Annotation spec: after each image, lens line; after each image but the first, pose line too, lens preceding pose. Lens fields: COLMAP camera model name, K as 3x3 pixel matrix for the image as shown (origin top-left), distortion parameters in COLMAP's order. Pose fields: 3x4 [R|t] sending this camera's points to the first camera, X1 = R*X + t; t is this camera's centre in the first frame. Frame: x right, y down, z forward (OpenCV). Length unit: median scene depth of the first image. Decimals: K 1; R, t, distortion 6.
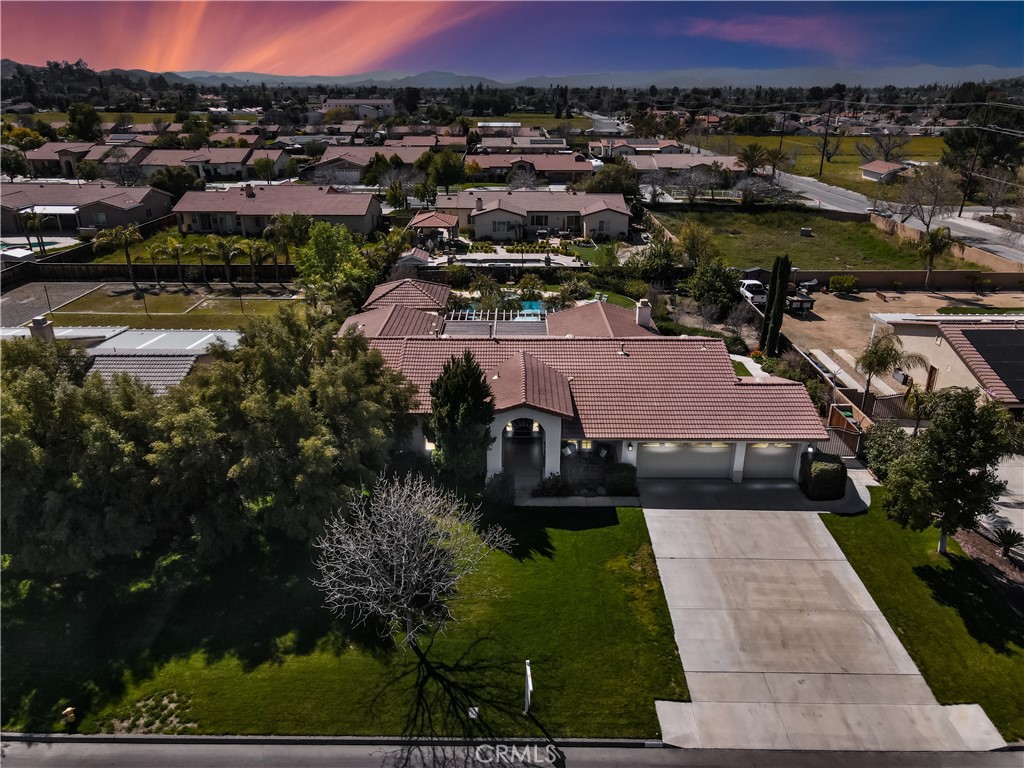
lens RADIAL K [[750.6, 0, 504.5], [0, 750.6, 384.0], [0, 0, 1]] dist [0.003539, 0.002194]
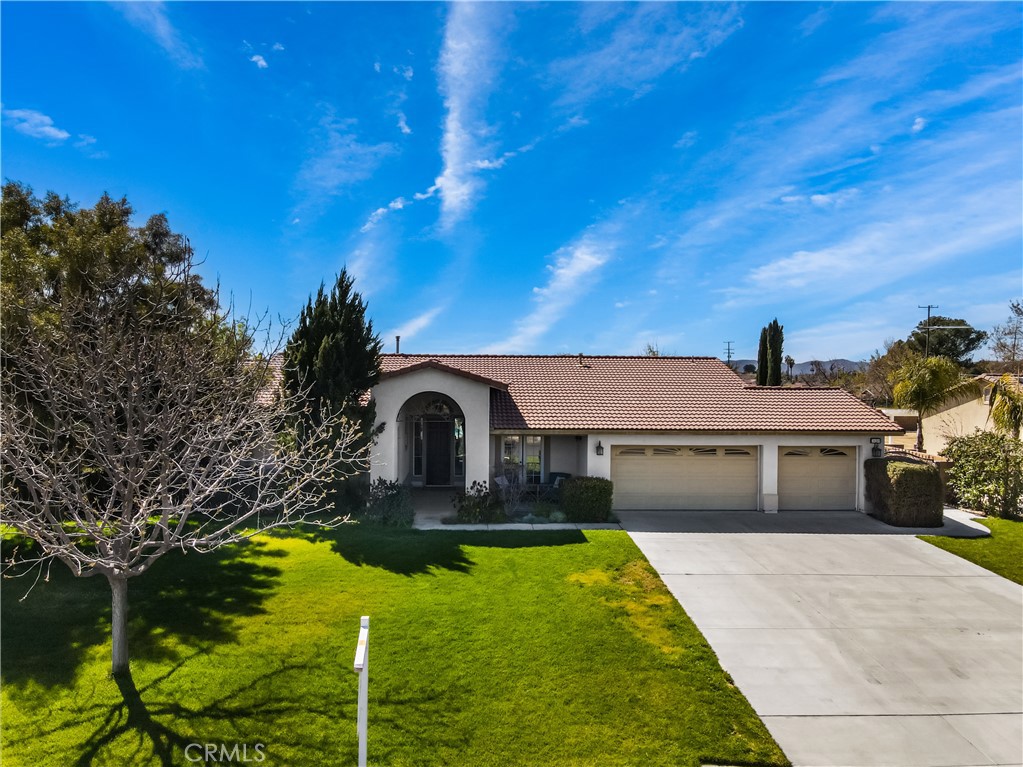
lens RADIAL K [[732.7, 0, 509.3], [0, 732.7, 406.2], [0, 0, 1]] dist [0.010903, 0.003271]
pose [[0.998313, 0.009424, 0.057294, 0.066875], [0.011803, 0.933204, -0.359153, 0.332304], [-0.056852, 0.359223, 0.931518, 0.506031]]
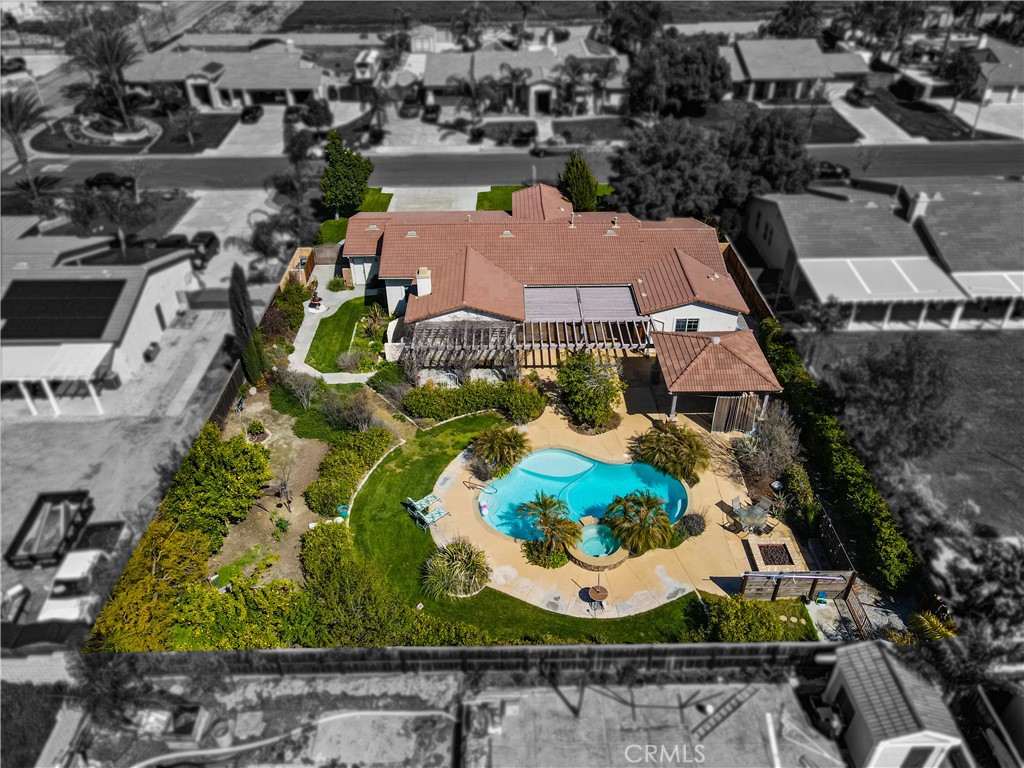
lens RADIAL K [[733.4, 0, 509.8], [0, 733.4, 406.8], [0, 0, 1]] dist [0.010903, 0.003271]
pose [[-0.999699, 0.017868, -0.016841, 0.158453], [-0.005225, 0.515370, 0.856952, -1.351895], [0.023991, 0.856782, -0.515121, 2.704230]]
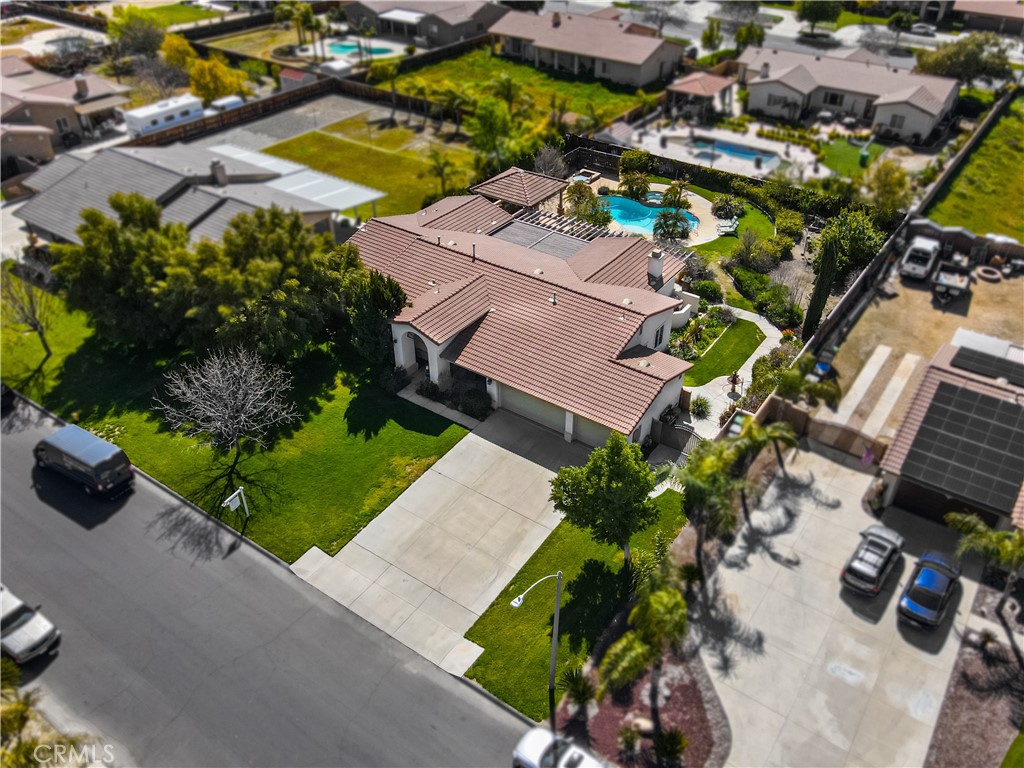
lens RADIAL K [[796.1, 0, 528.6], [0, 796.1, 421.4], [0, 0, 1]] dist [0.012421, 0.004367]
pose [[0.828468, 0.350850, -0.436515, 0.986789], [-0.215485, 0.919134, 0.329785, -0.361150], [0.516921, -0.179154, 0.837076, -0.056594]]
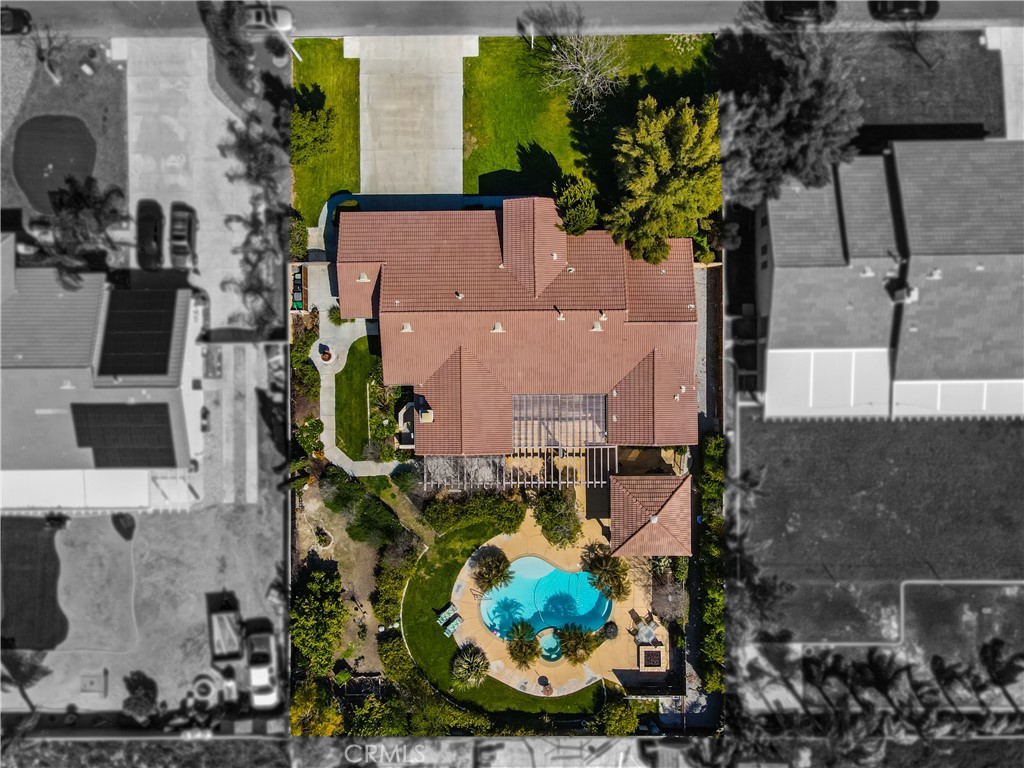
lens RADIAL K [[730.5, 0, 512.0], [0, 730.5, 384.0], [0, 0, 1]] dist [0.006565, 0.008268]
pose [[-0.999791, 0.020416, 0.001318, 0.094958], [-0.006445, -0.375461, 0.926816, -1.798670], [0.019417, 0.926613, 0.375514, 0.928838]]
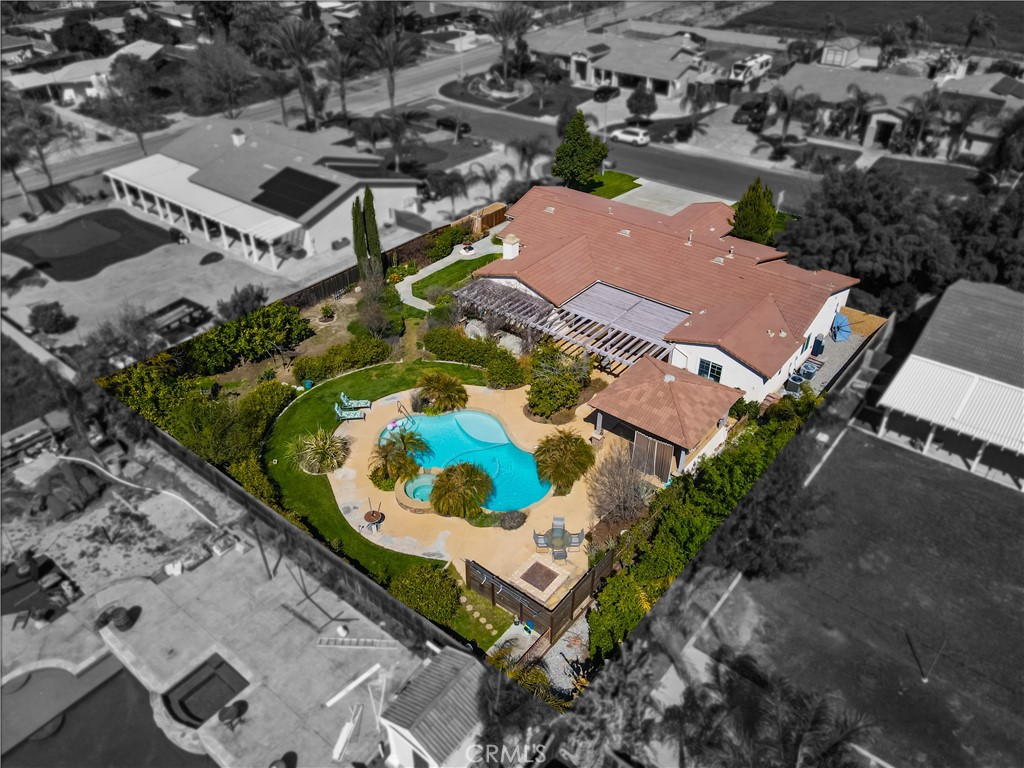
lens RADIAL K [[733.4, 0, 509.8], [0, 733.4, 406.8], [0, 0, 1]] dist [0.010903, 0.003271]
pose [[-0.786977, -0.368046, 0.495186, -0.673988], [0.234837, 0.563499, 0.792036, -1.305348], [-0.570542, 0.739602, -0.357030, 2.562270]]
